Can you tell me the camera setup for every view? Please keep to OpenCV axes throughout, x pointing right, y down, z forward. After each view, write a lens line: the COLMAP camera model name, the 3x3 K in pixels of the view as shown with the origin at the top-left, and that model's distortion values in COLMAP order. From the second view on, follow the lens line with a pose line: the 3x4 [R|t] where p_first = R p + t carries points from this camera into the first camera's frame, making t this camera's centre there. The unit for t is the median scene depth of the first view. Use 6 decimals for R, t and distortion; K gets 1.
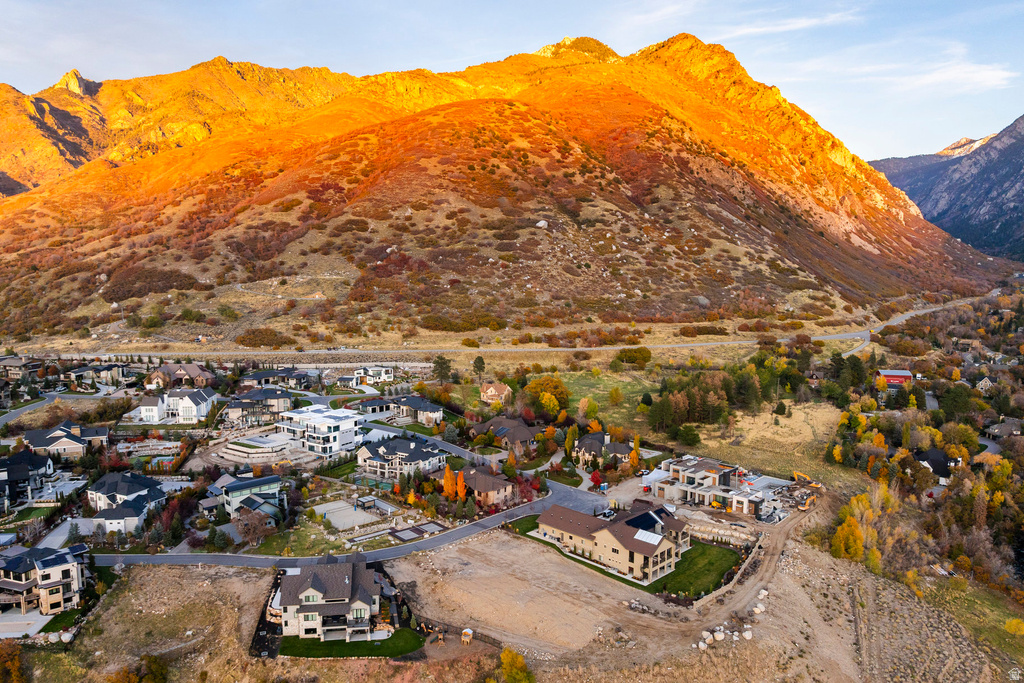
lens RADIAL K [[728.3, 0, 516.8], [0, 728.3, 338.3], [0, 0, 1]] dist [-0.038171, 0.004350]
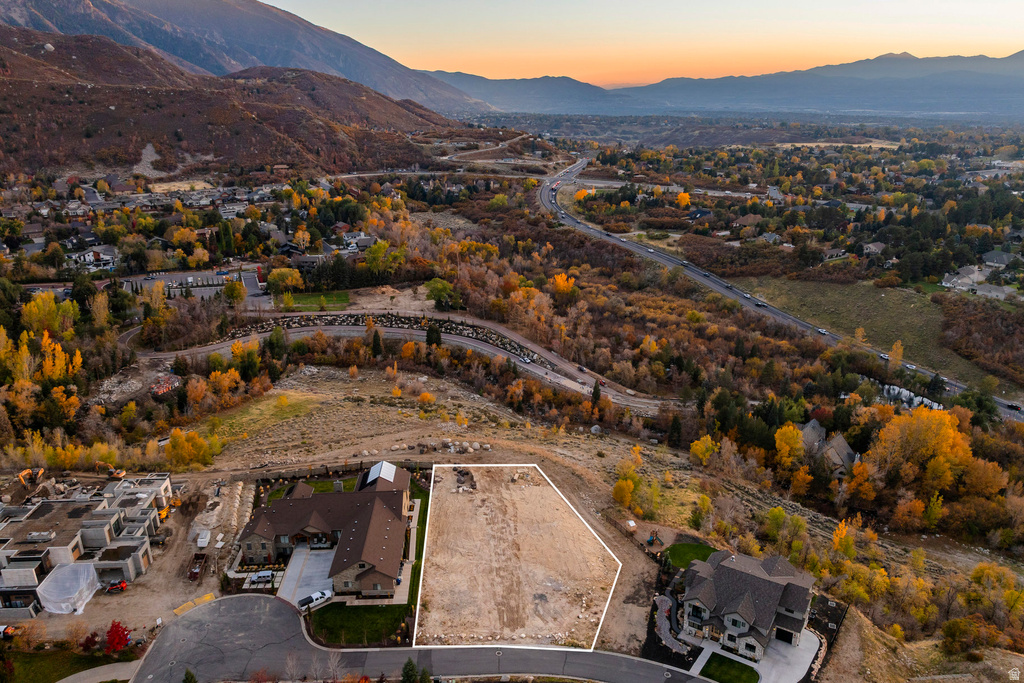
lens RADIAL K [[728.3, 0, 516.8], [0, 728.3, 338.3], [0, 0, 1]] dist [-0.038171, 0.004350]
pose [[-0.724561, -0.222971, 0.652147, -0.146338], [0.082273, 0.911475, 0.403044, -0.066228], [-0.684283, 0.345684, -0.642074, 0.440720]]
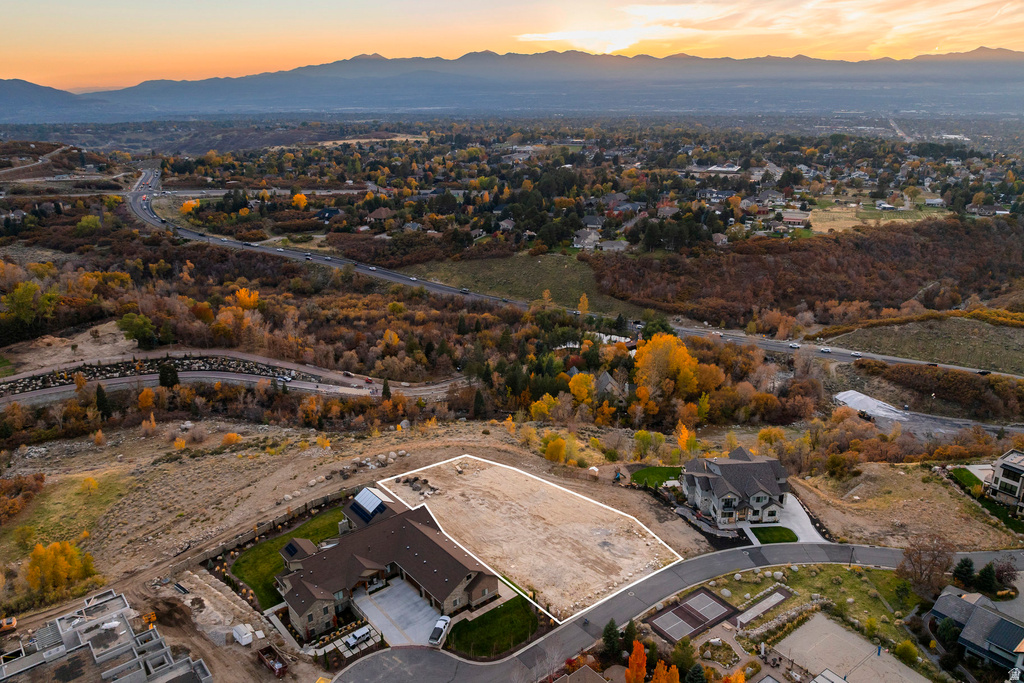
lens RADIAL K [[734.5, 0, 512.0], [0, 734.5, 341.5], [0, 0, 1]] dist [-0.034785, -0.000054]
pose [[-0.992821, -0.036060, 0.114045, -0.016802], [0.017138, 0.900748, 0.434004, -0.073795], [-0.118376, 0.432843, -0.893663, 0.517174]]
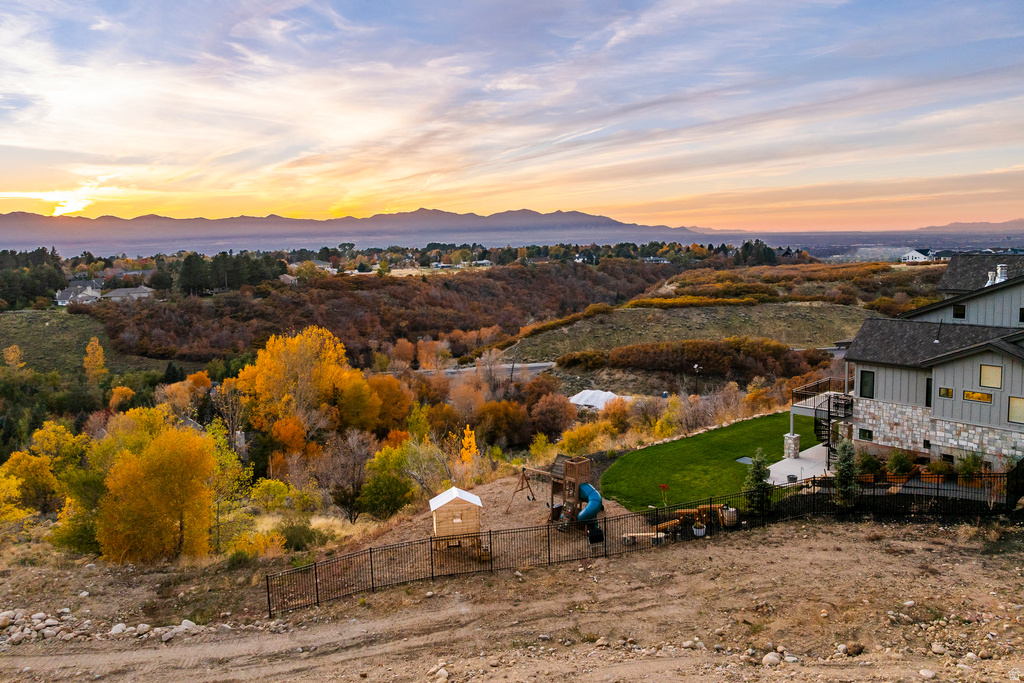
lens RADIAL K [[740.4, 0, 514.8], [0, 740.4, 289.7], [0, 0, 1]] dist [-0.035057, 0.000038]
pose [[-0.852205, 0.050043, -0.520810, 0.004849], [-0.041161, 0.985918, 0.162086, 0.083749], [0.521587, 0.159568, -0.838144, 0.306722]]
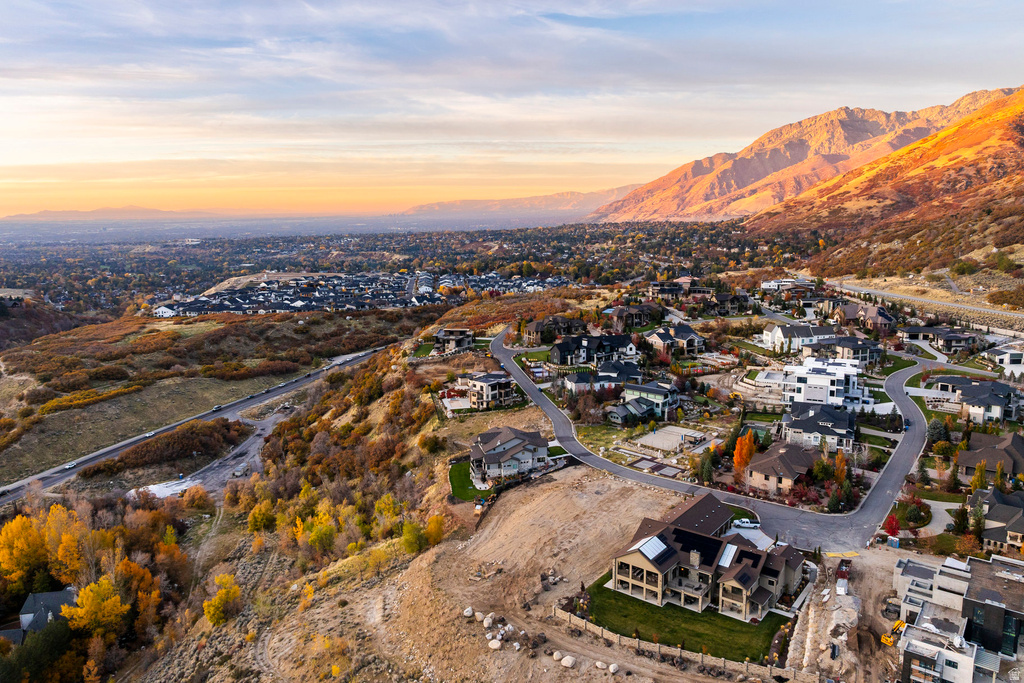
lens RADIAL K [[740.4, 0, 514.8], [0, 740.4, 289.7], [0, 0, 1]] dist [-0.035057, 0.000038]
pose [[0.096894, 0.105483, -0.989689, 0.297931], [-0.098173, 0.990532, 0.095962, -0.021720], [0.990441, 0.087863, 0.106332, 0.236671]]
